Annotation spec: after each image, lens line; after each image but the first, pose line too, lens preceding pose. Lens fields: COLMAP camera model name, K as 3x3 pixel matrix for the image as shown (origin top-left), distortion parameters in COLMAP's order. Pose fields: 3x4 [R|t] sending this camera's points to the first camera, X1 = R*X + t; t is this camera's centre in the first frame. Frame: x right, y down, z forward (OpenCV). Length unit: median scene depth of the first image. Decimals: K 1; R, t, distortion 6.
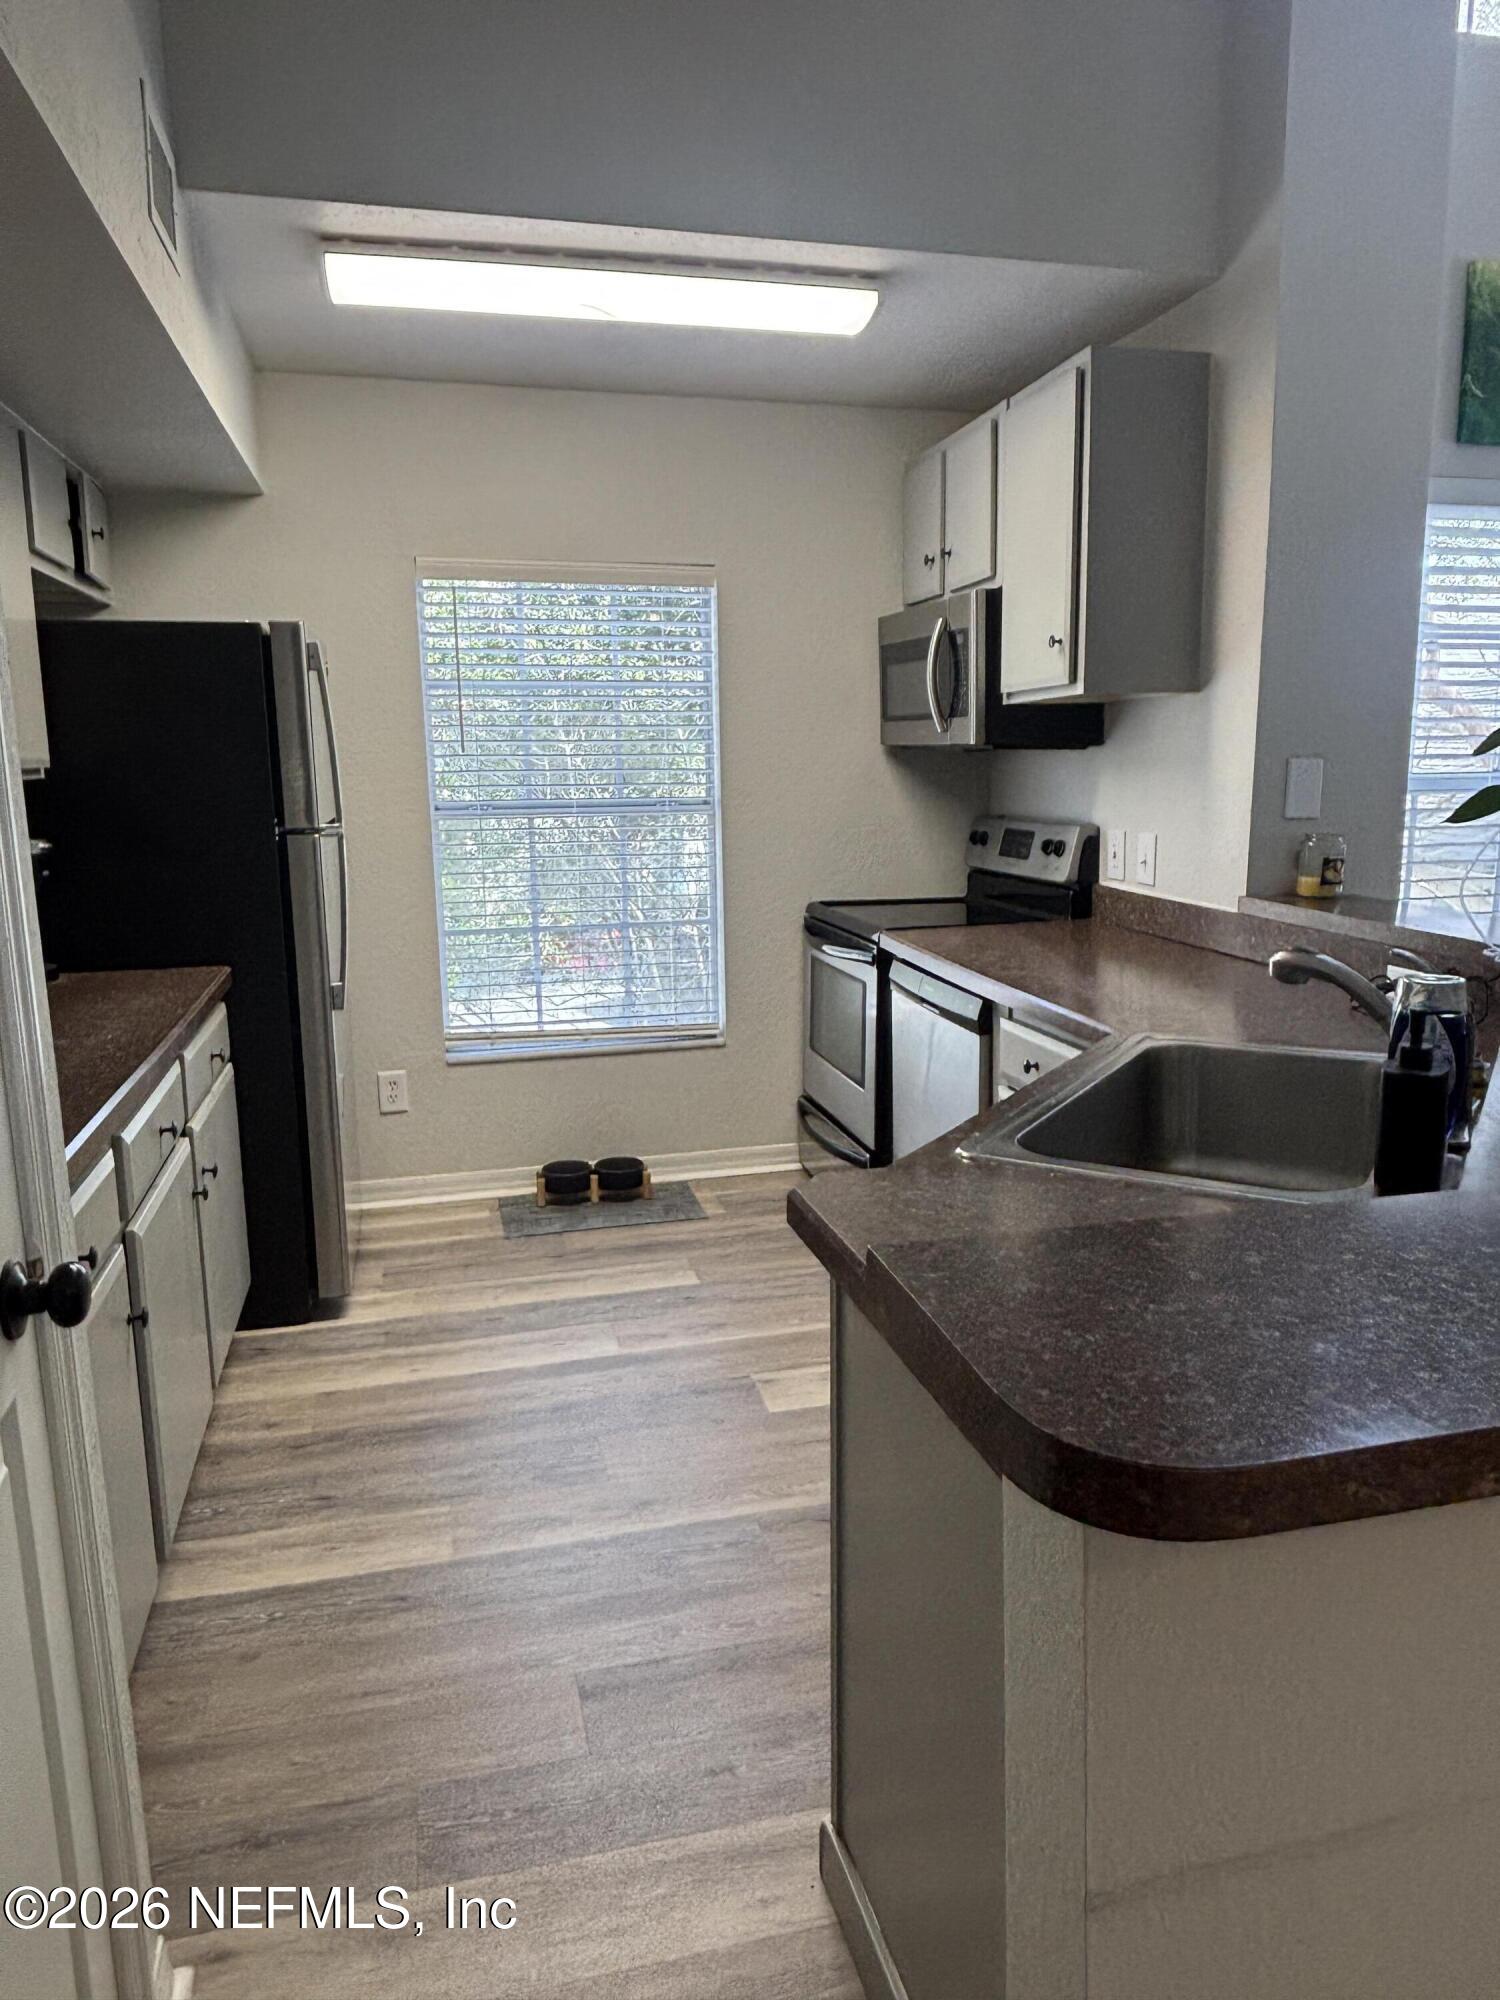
lens RADIAL K [[1339.9, 0, 759.5], [0, 1339.9, 1002.7], [0, 0, 1]] dist [0.005827, -0.015592]
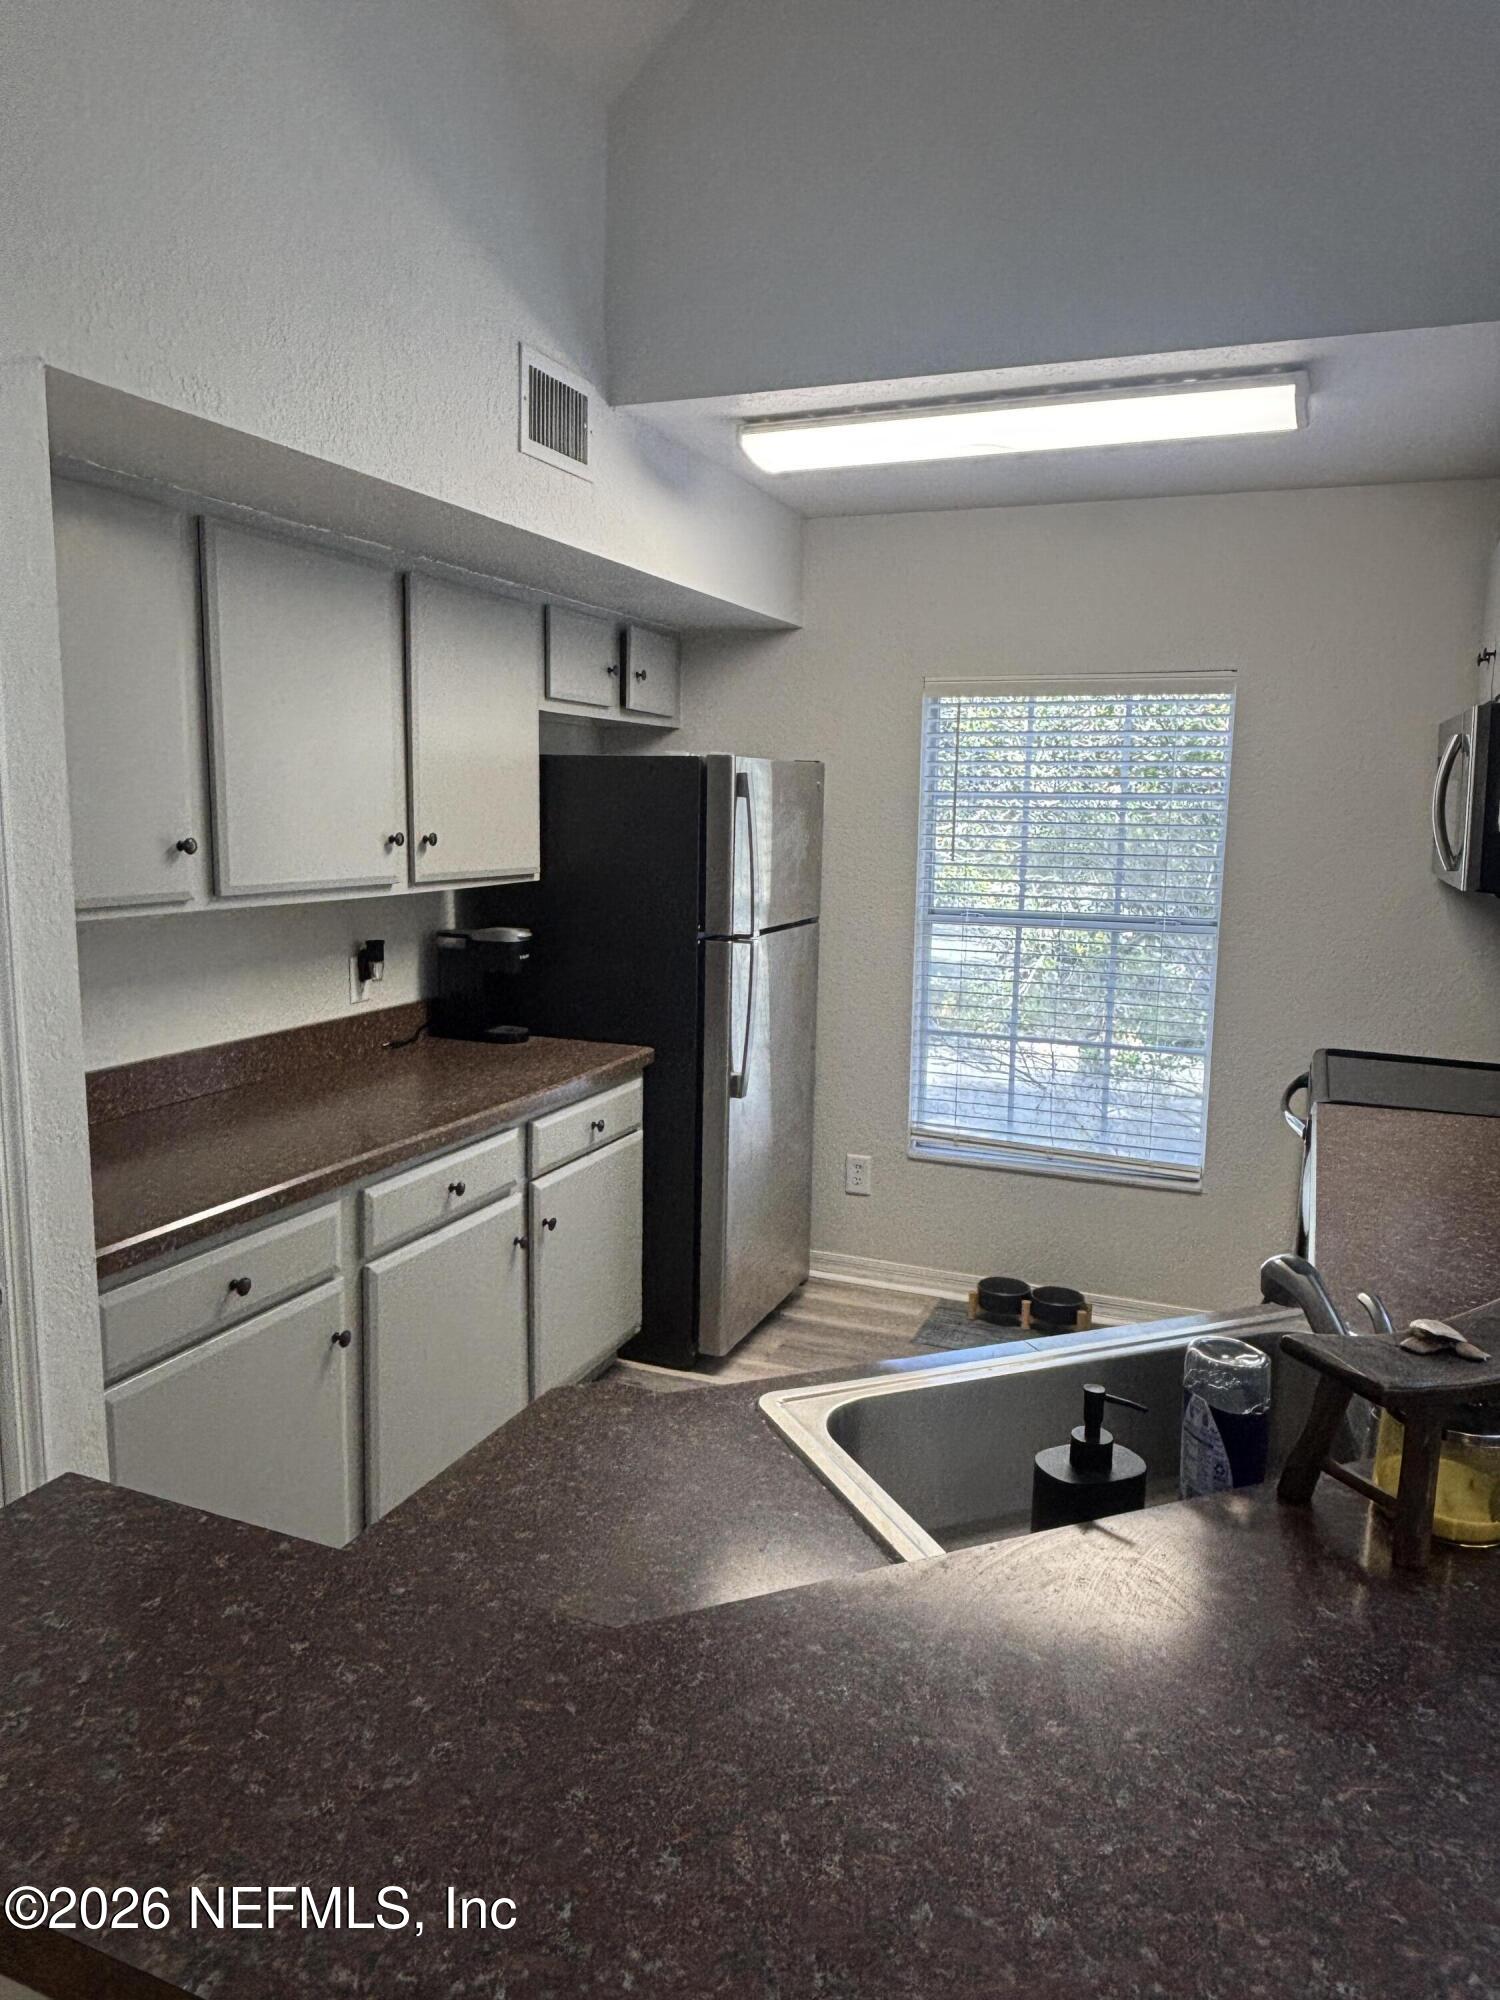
lens RADIAL K [[1339.9, 0, 754.8], [0, 1339.9, 999.4], [0, 0, 1]] dist [0.005827, -0.015592]
pose [[0.800117, 0.113808, -0.588948, 0.268135], [-0.134634, 0.990858, 0.008566, -0.068979], [0.584539, 0.072439, 0.808125, 0.088538]]
